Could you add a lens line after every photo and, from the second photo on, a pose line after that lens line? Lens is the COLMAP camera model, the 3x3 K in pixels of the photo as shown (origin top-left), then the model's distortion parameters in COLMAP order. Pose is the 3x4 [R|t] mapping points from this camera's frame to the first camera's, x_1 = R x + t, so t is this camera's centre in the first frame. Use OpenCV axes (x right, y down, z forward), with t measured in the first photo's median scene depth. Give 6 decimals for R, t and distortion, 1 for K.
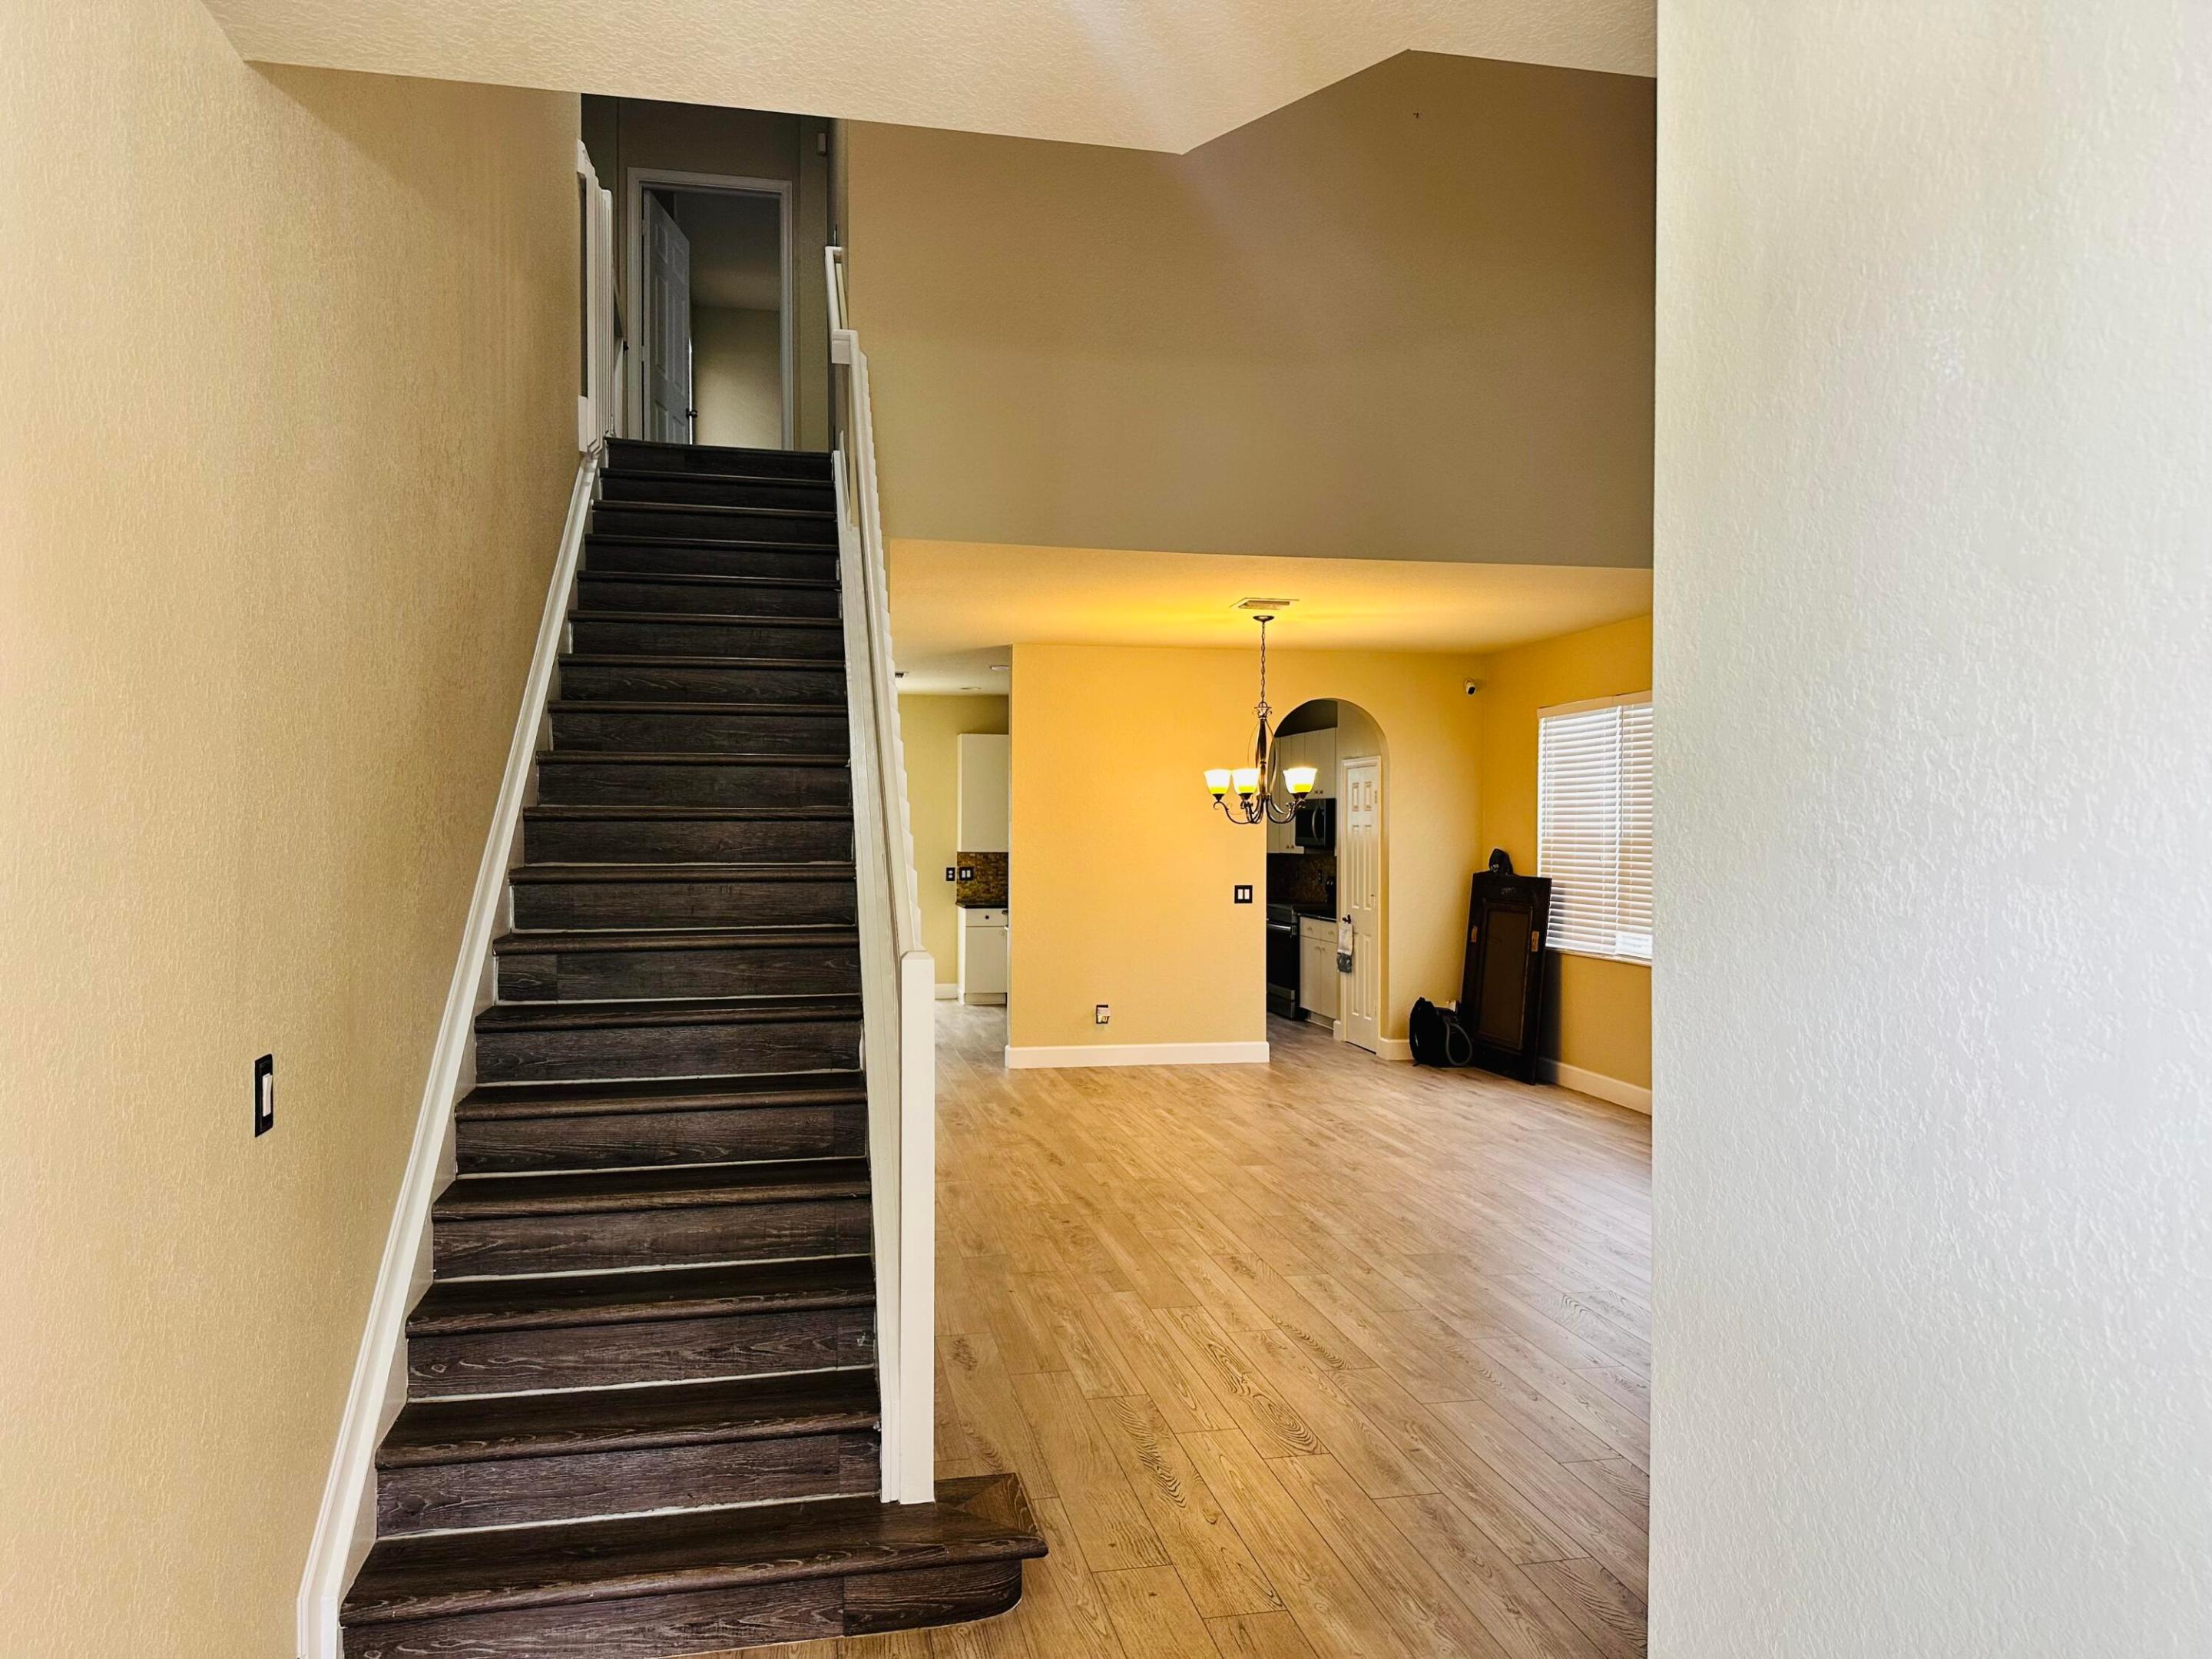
lens RADIAL K [[1542.6, 0, 1118.5], [0, 1542.6, 830.4], [0, 0, 1]] dist [0.080824, -0.089208]
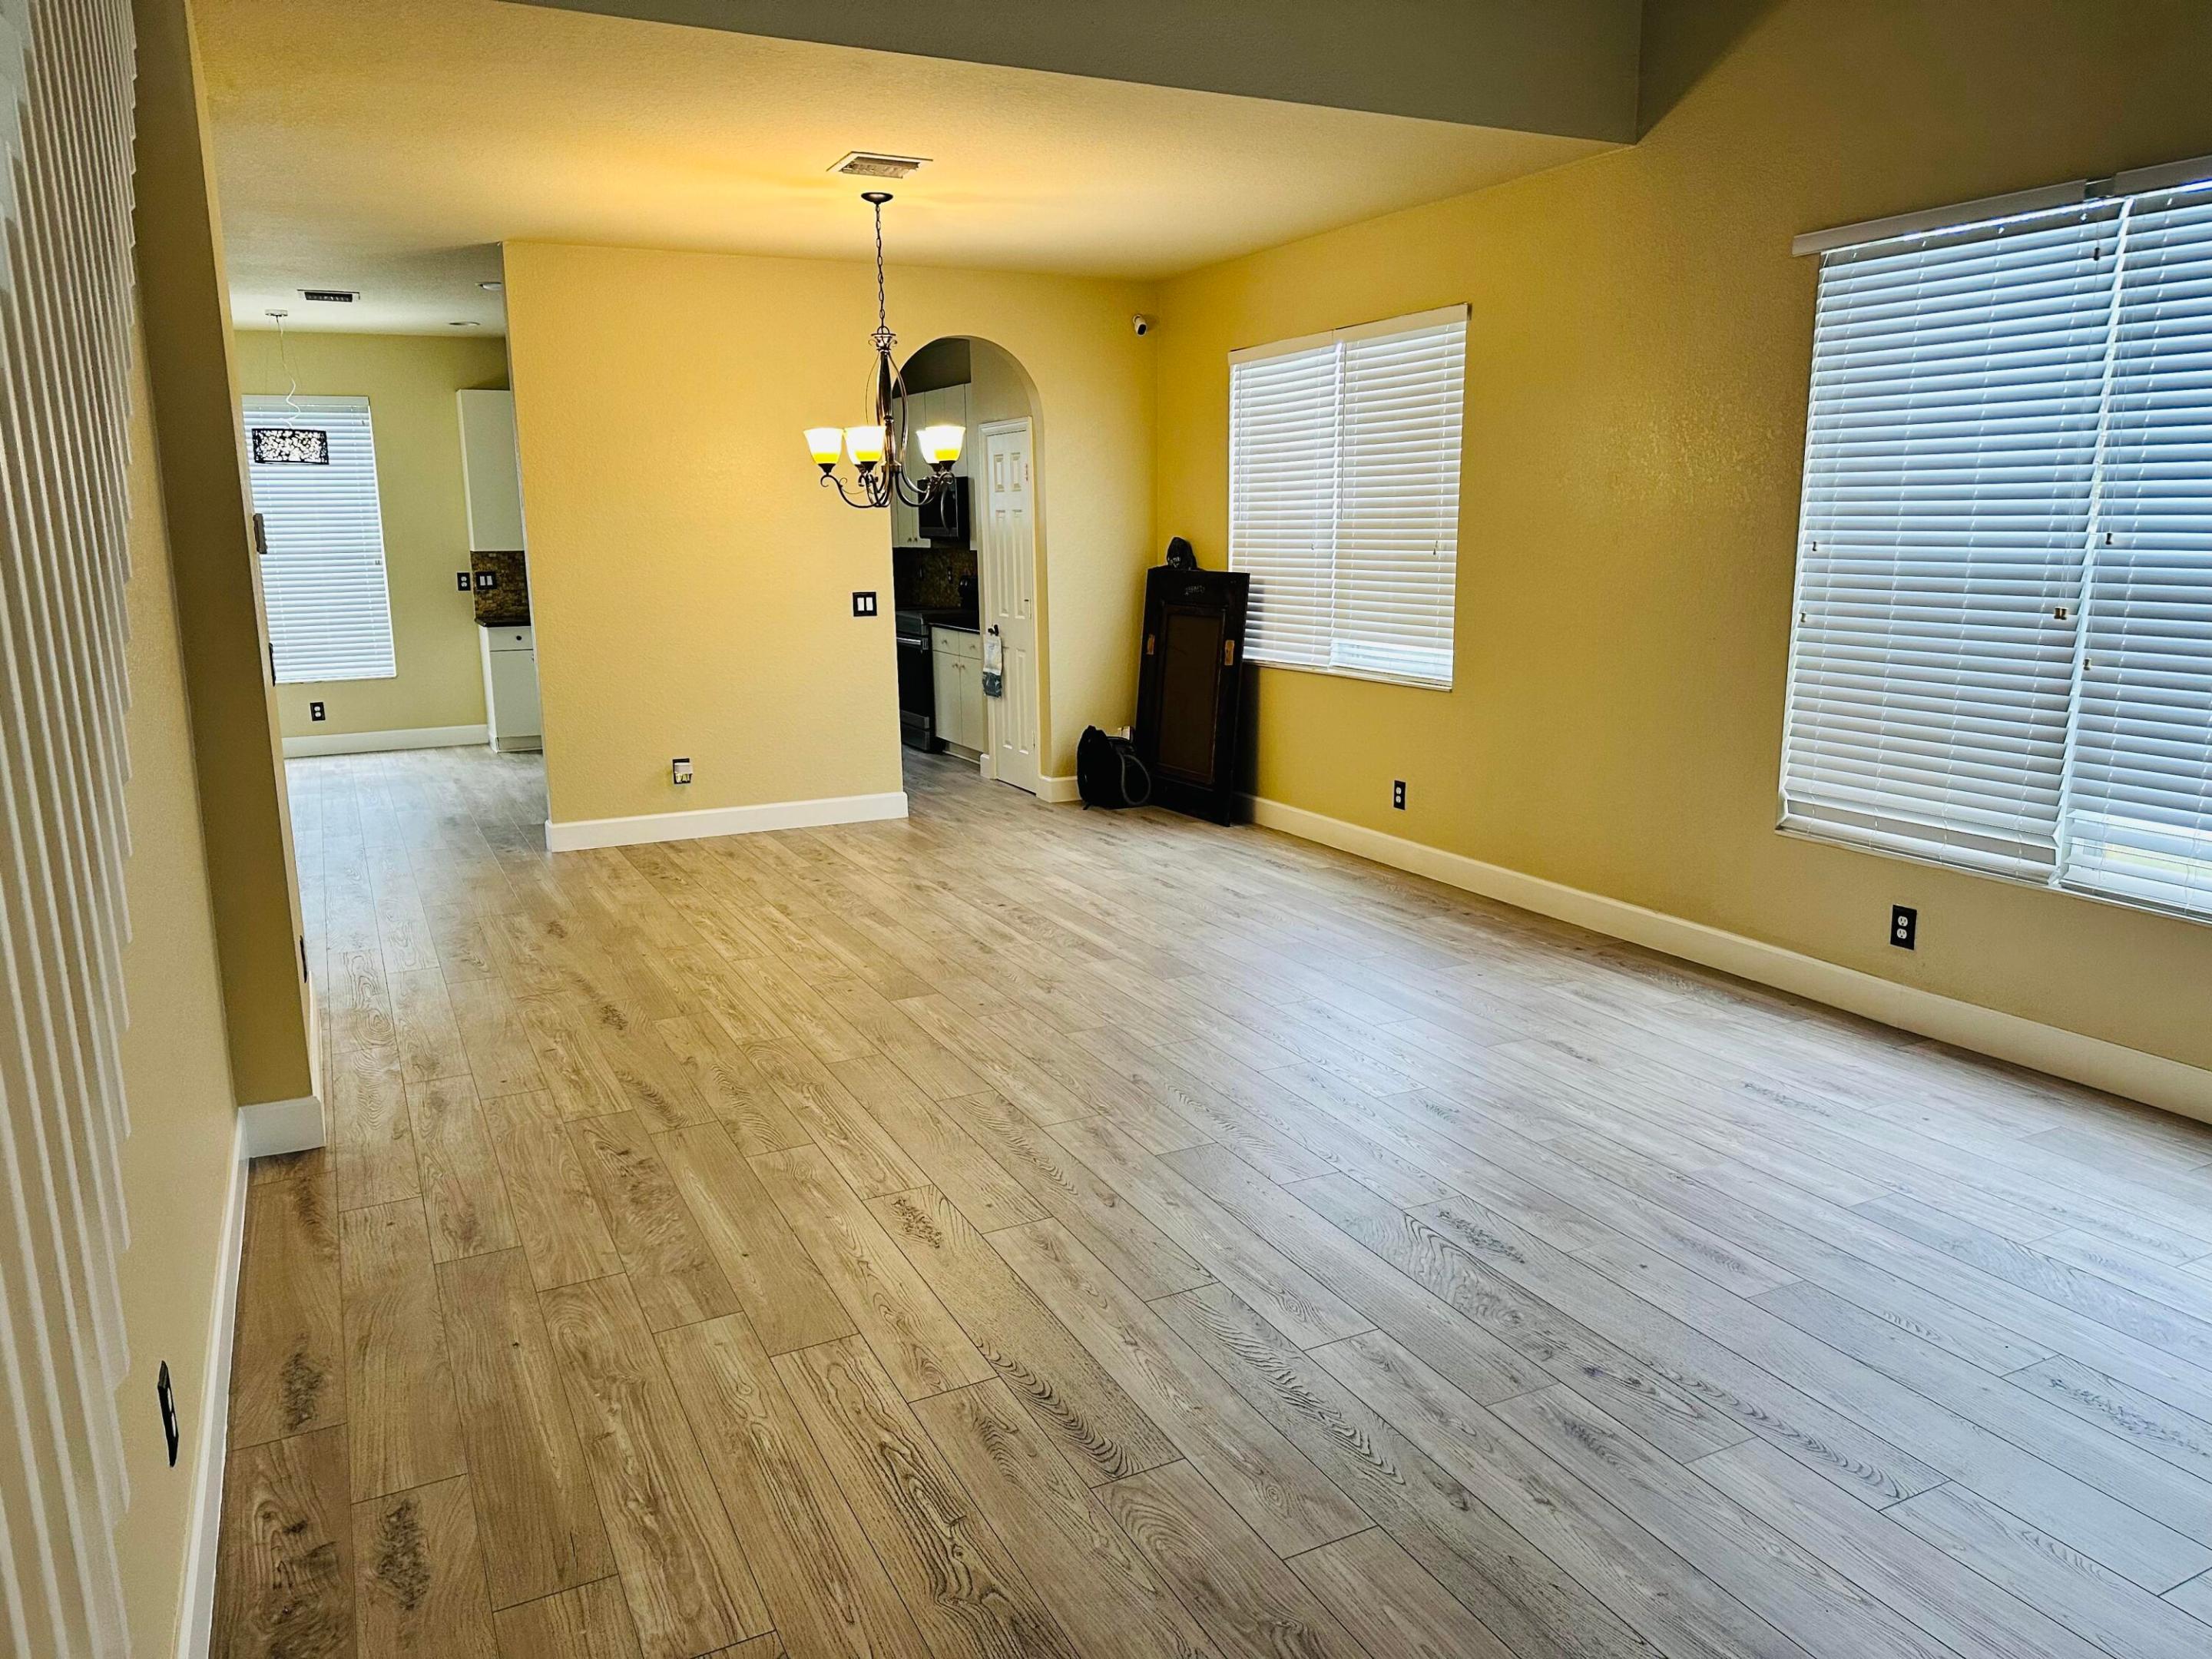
lens RADIAL K [[1542.6, 0, 1106.6], [0, 1542.6, 831.9], [0, 0, 1]] dist [0.080824, -0.089208]
pose [[0.969161, -0.064860, 0.237738, 0.012823], [0.016869, 0.979940, 0.198577, 0.003219], [-0.245849, -0.188443, 0.950814, 0.357003]]
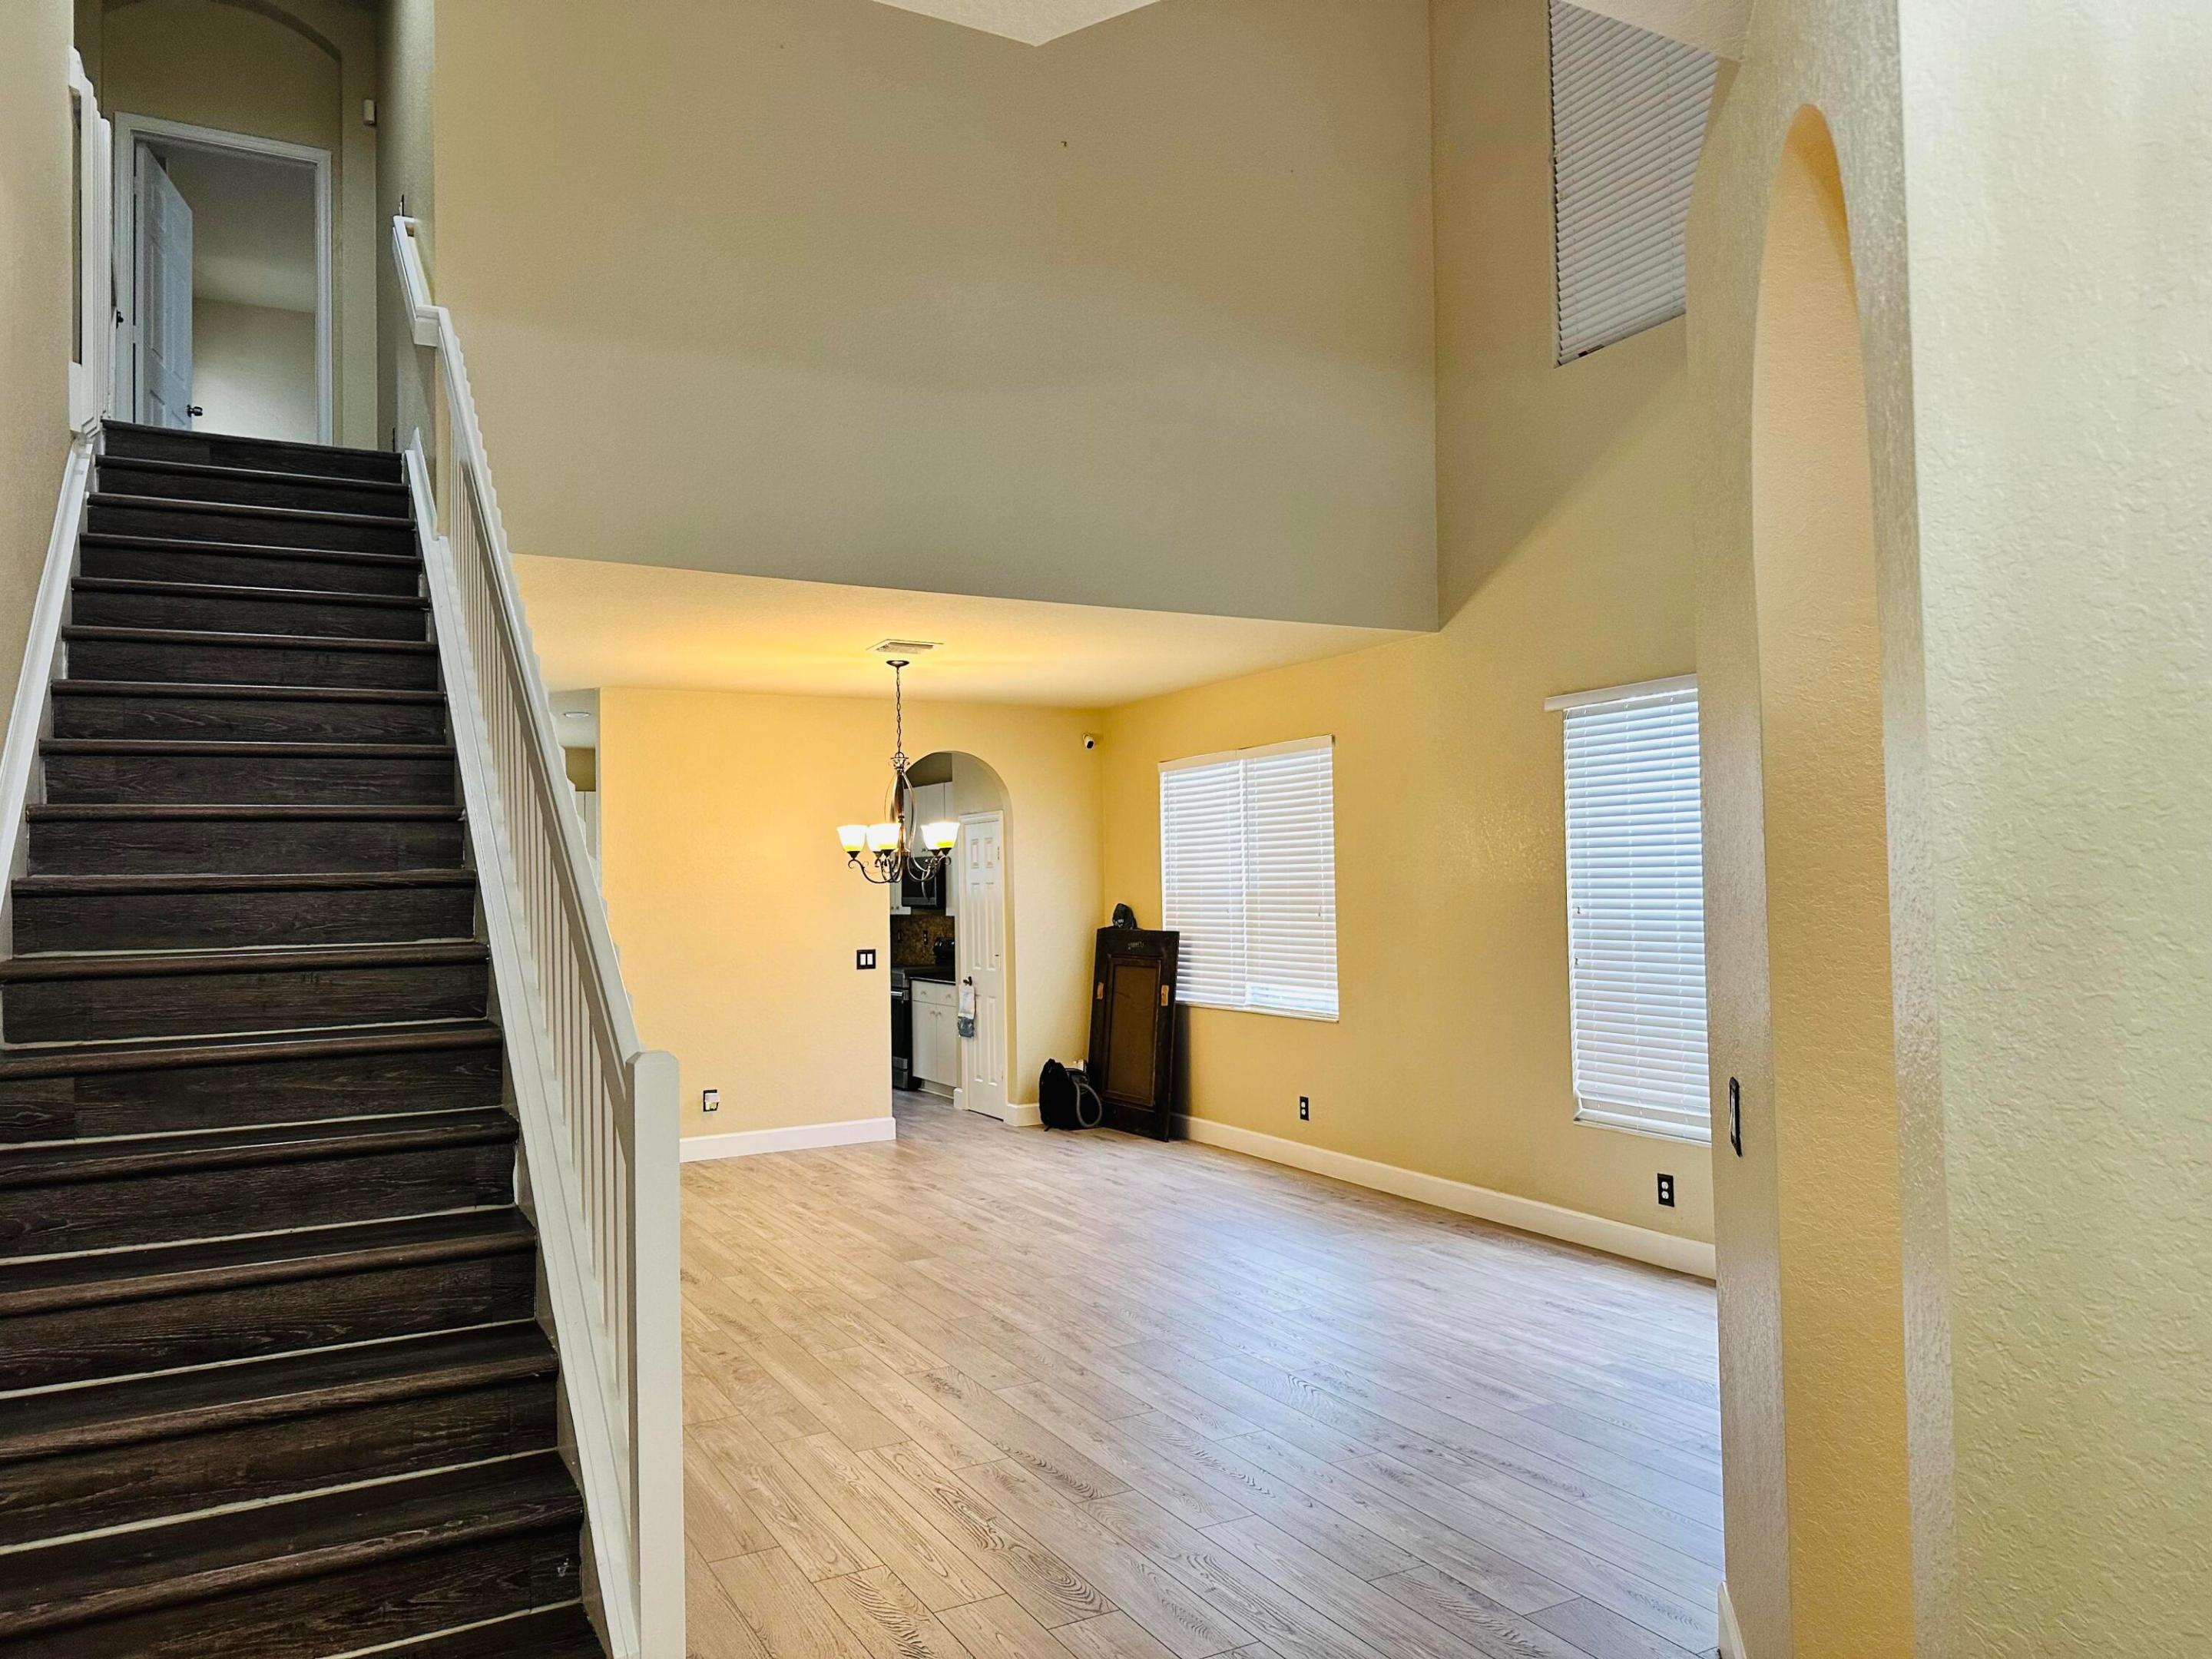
lens RADIAL K [[1542.6, 0, 1113.1], [0, 1542.6, 817.8], [0, 0, 1]] dist [0.080824, -0.089208]
pose [[0.958328, -0.009560, 0.285509, -0.066884], [0.023108, 0.998759, -0.044122, 0.000868], [-0.284733, 0.048881, 0.957360, 0.094147]]
